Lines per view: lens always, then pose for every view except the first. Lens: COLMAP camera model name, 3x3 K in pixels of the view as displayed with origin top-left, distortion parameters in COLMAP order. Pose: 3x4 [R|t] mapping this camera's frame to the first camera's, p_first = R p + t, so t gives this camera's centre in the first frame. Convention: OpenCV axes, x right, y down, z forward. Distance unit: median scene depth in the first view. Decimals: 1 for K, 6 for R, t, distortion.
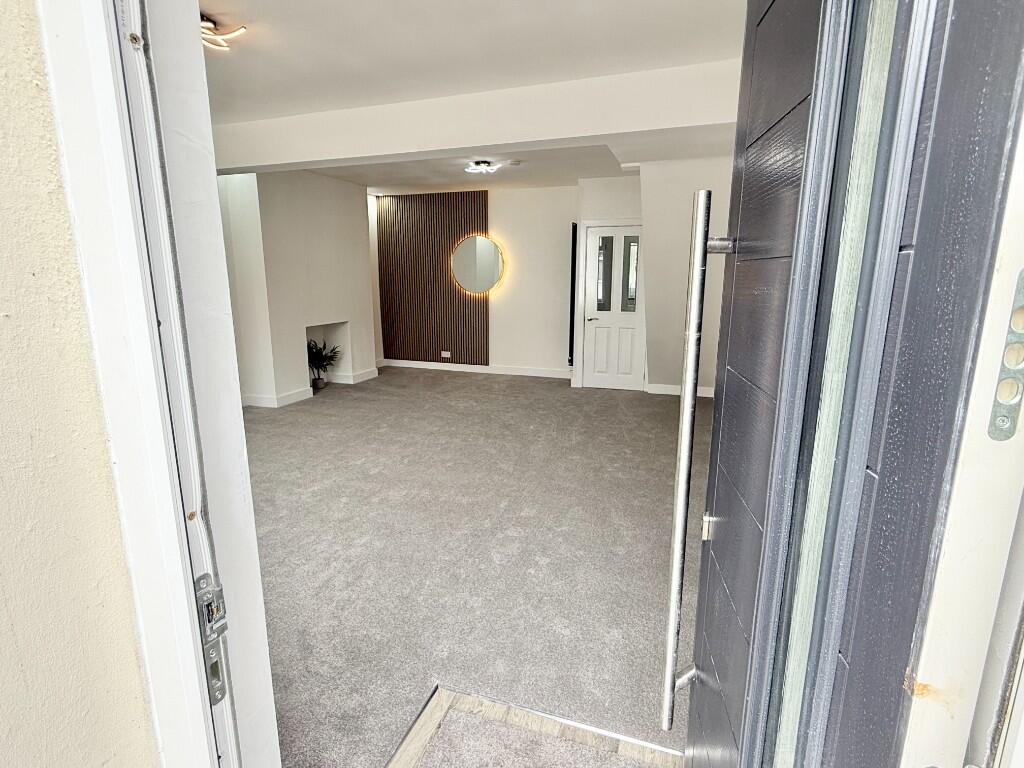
lens RADIAL K [[526.7, 0, 509.3], [0, 526.7, 384.2], [0, 0, 1]] dist [-0.000899, -0.000041]
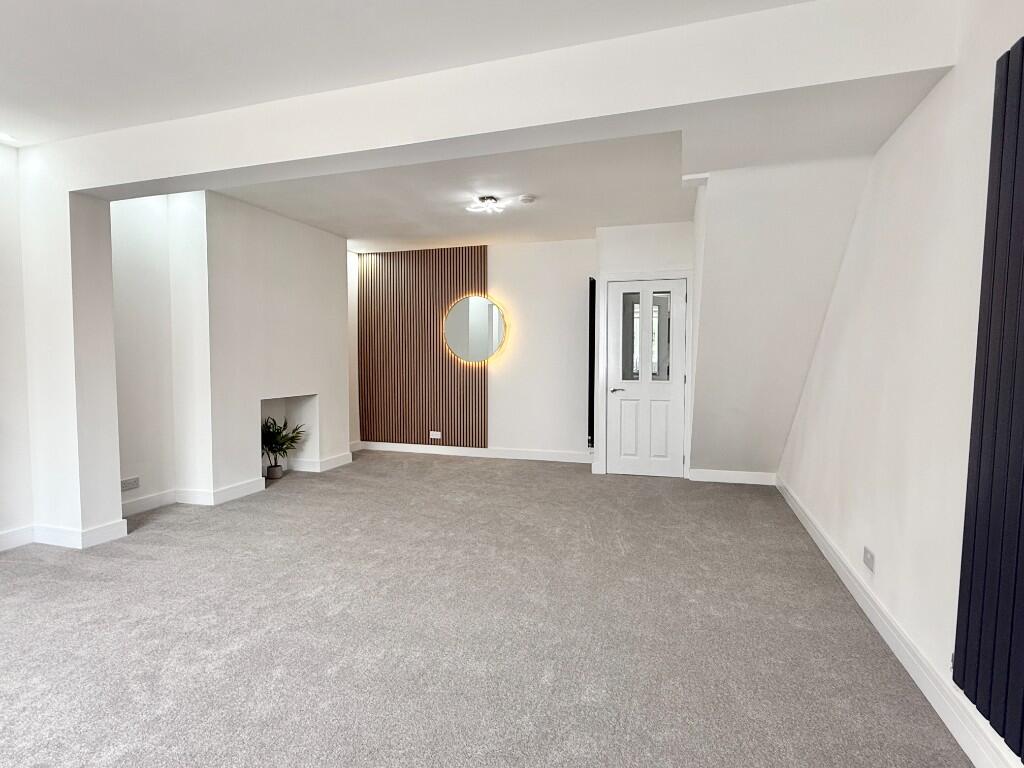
lens RADIAL K [[537.7, 0, 515.3], [0, 537.7, 384.3], [0, 0, 1]] dist [-0.001431, 0.000015]
pose [[0.999131, -0.002543, 0.041610, -0.040316], [0.009000, 0.987756, -0.155747, -0.002927], [-0.040705, 0.155986, 0.986920, 0.194221]]
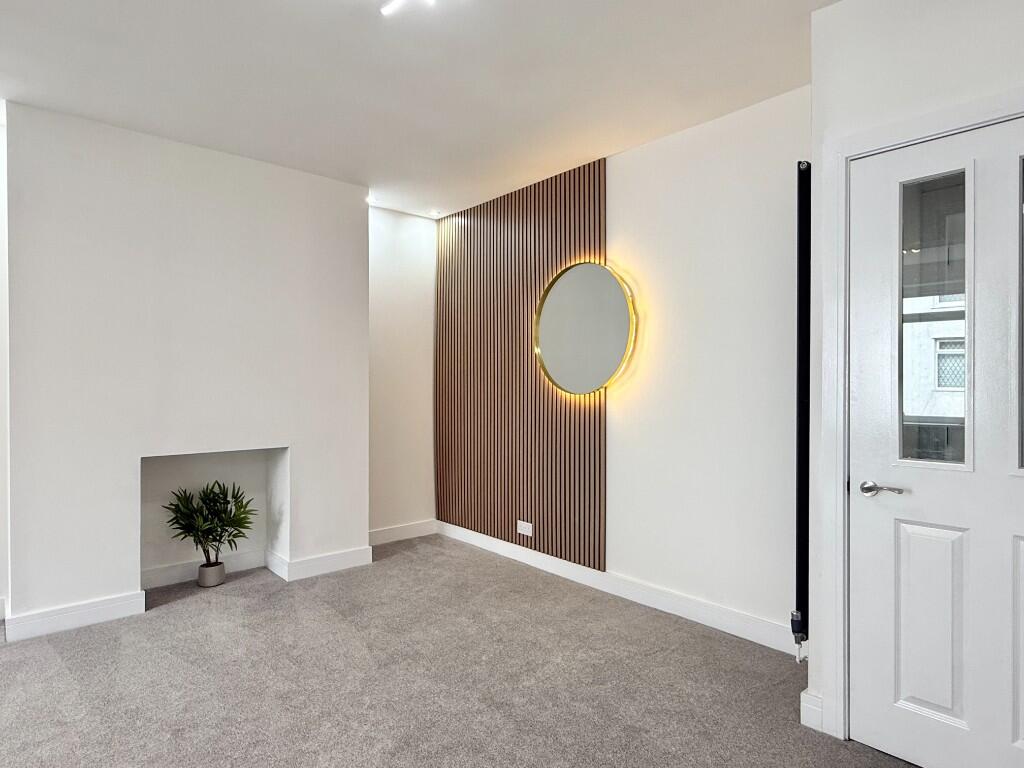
lens RADIAL K [[599.5, 0, 512.3], [0, 599.5, 385.4], [0, 0, 1]] dist [-0.001839, 0.002724]
pose [[0.875920, 0.002185, -0.482451, 0.158608], [-0.100182, 0.979017, -0.177453, -0.114473], [0.471940, 0.203767, 0.857759, 0.722853]]
